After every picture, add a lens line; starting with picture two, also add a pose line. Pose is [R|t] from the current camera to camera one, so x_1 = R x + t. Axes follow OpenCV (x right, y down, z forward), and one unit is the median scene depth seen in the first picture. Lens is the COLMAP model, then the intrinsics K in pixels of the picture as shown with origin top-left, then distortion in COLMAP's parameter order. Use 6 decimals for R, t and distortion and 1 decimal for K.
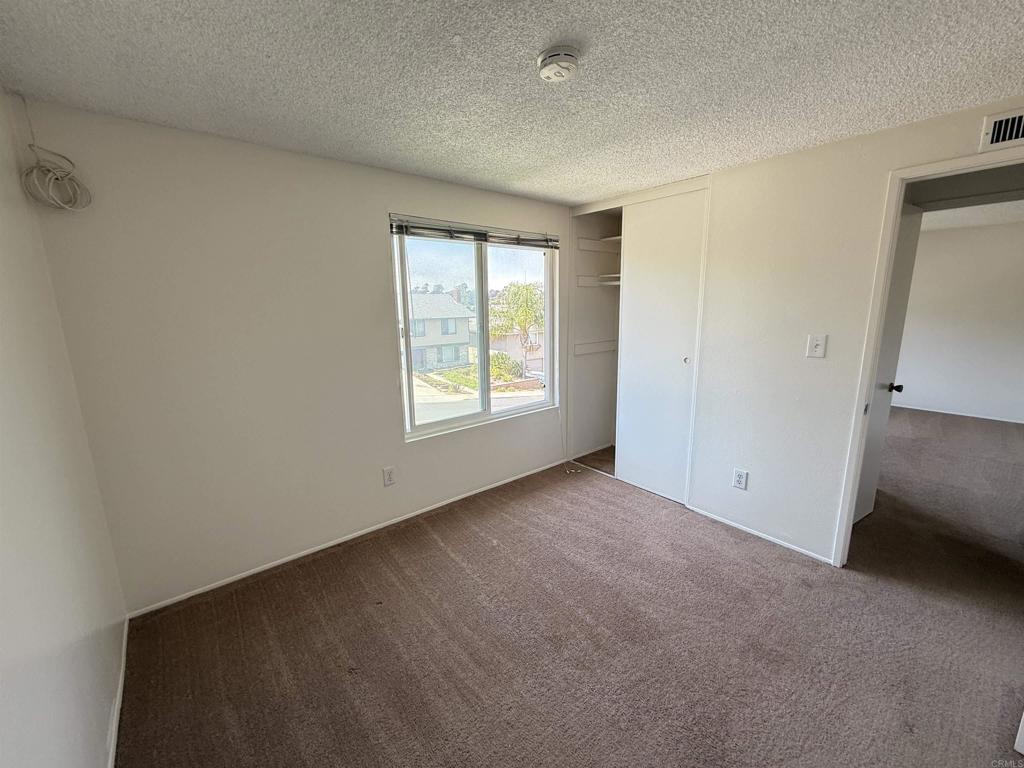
lens RADIAL K [[406.4, 0, 512.2], [0, 406.4, 388.3], [0, 0, 1]] dist [0.001170, 0.000496]
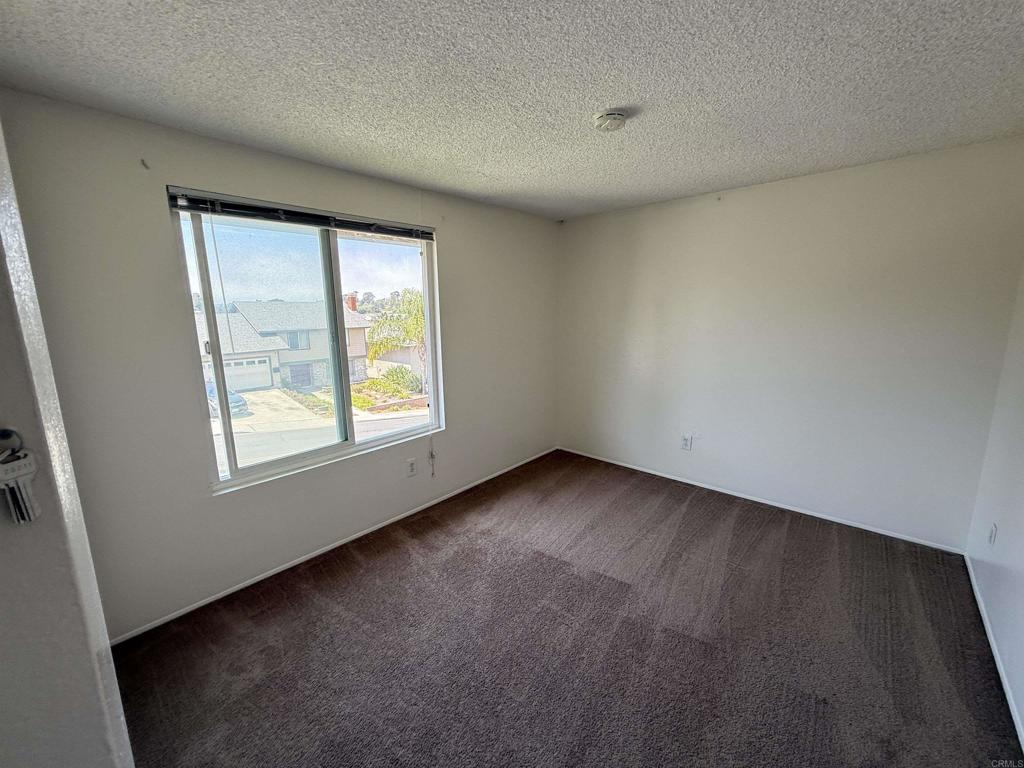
lens RADIAL K [[406.4, 0, 511.2], [0, 406.4, 385.4], [0, 0, 1]] dist [0.001170, 0.000496]
pose [[0.985299, -0.035485, 0.167116, 0.119591], [0.041036, 0.998711, -0.029876, -0.016679], [-0.165840, 0.036295, 0.985485, 0.155869]]
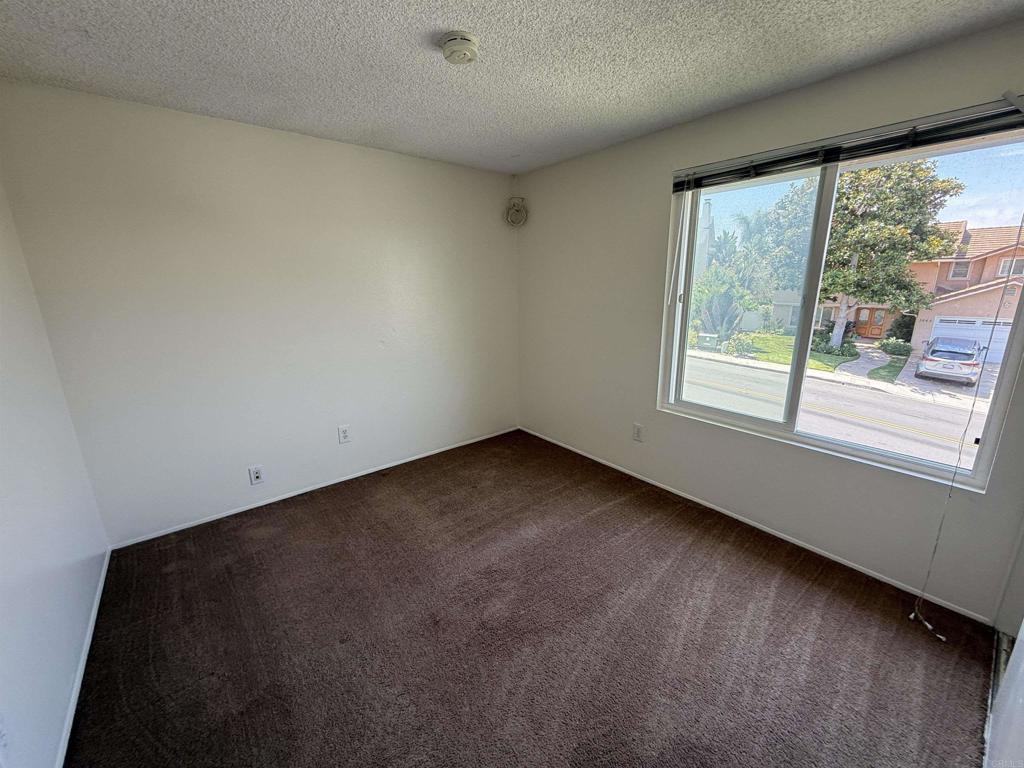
lens RADIAL K [[406.4, 0, 518.3], [0, 406.4, 379.7], [0, 0, 1]] dist [0.001170, 0.000496]
pose [[0.012732, 0.256736, -0.966398, 0.567686], [-0.190050, 0.949480, 0.249738, -0.099244], [0.981692, 0.180484, 0.060881, 0.502620]]
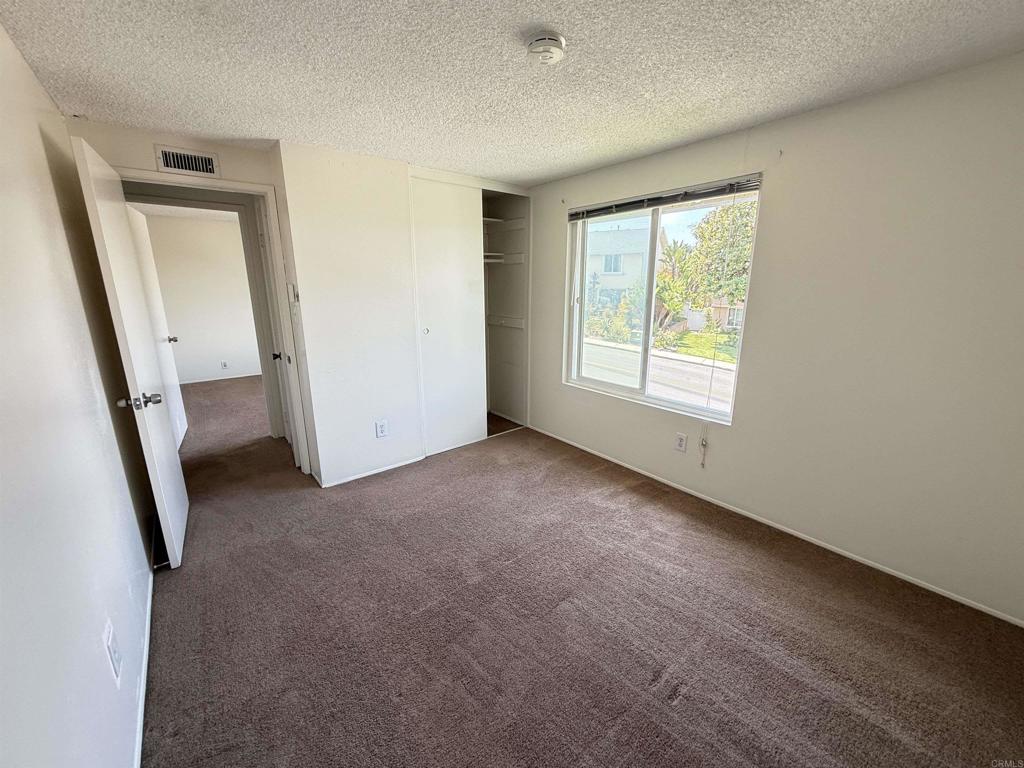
lens RADIAL K [[406.4, 0, 509.7], [0, 406.4, 386.7], [0, 0, 1]] dist [0.001170, 0.000496]
pose [[0.011638, 0.269125, -0.963035, 0.846762], [-0.199275, 0.944405, 0.261511, -0.139762], [0.979874, 0.188865, 0.064621, 0.635586]]
